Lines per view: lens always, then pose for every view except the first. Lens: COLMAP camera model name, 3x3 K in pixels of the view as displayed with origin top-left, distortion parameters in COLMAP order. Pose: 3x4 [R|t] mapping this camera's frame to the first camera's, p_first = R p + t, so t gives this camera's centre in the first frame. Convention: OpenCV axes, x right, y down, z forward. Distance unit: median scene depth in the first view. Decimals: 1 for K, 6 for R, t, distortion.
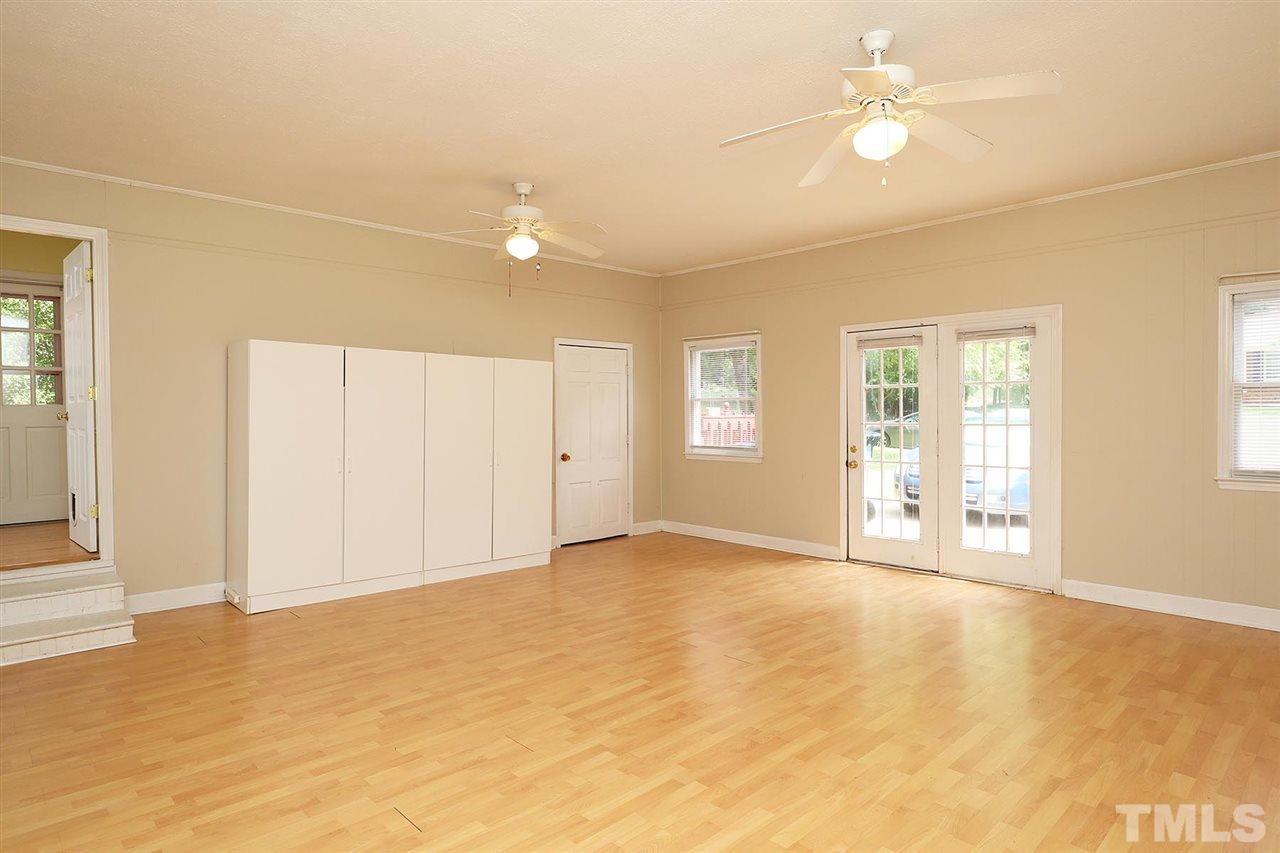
lens RADIAL K [[727.7, 0, 643.1], [0, 727.7, 419.8], [0, 0, 1]] dist [-0.003872, -0.000227]
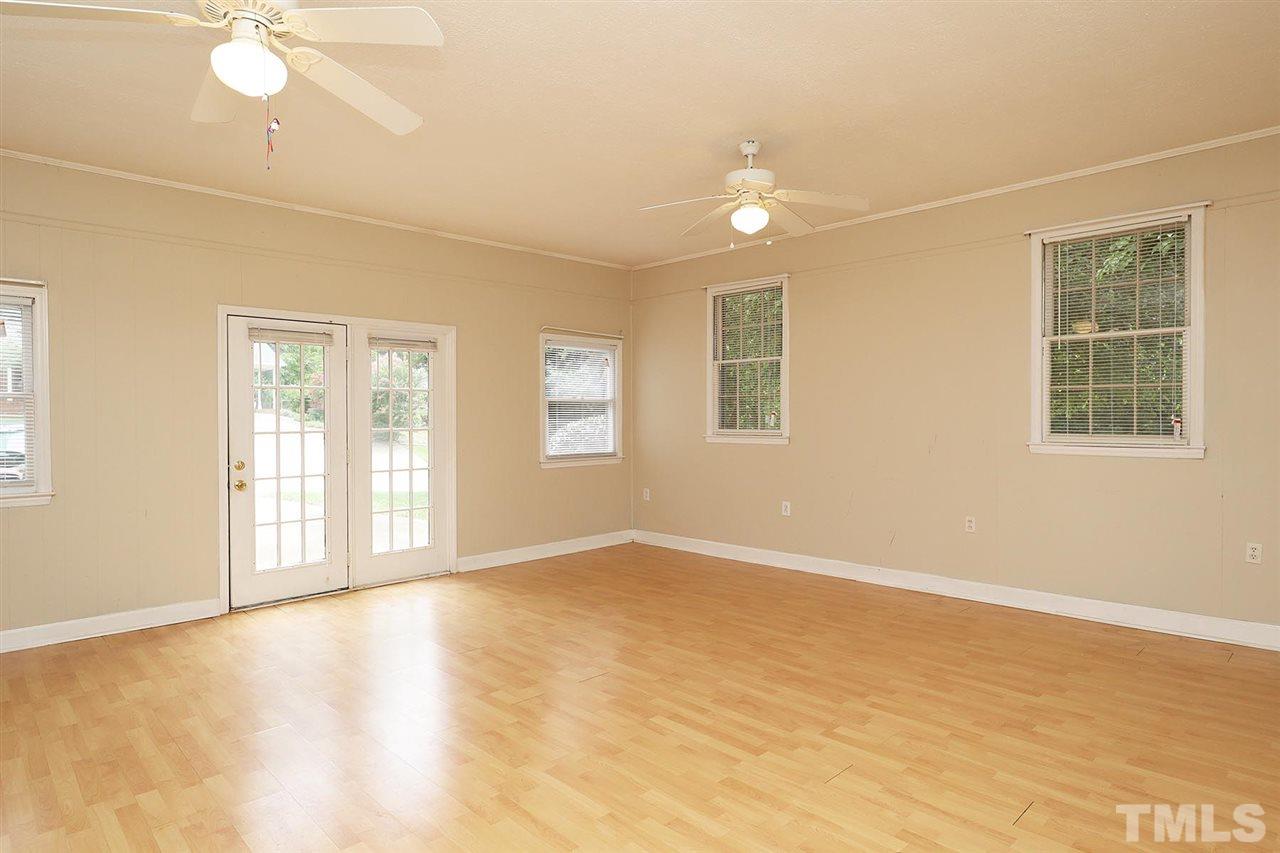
lens RADIAL K [[727.7, 0, 643.1], [0, 727.7, 419.8], [0, 0, 1]] dist [-0.003872, -0.000227]
pose [[-0.019485, 0.001470, 0.999809, -0.776700], [0.018307, 0.999832, -0.001113, -0.000309], [-0.999643, 0.018282, -0.019508, 0.908985]]
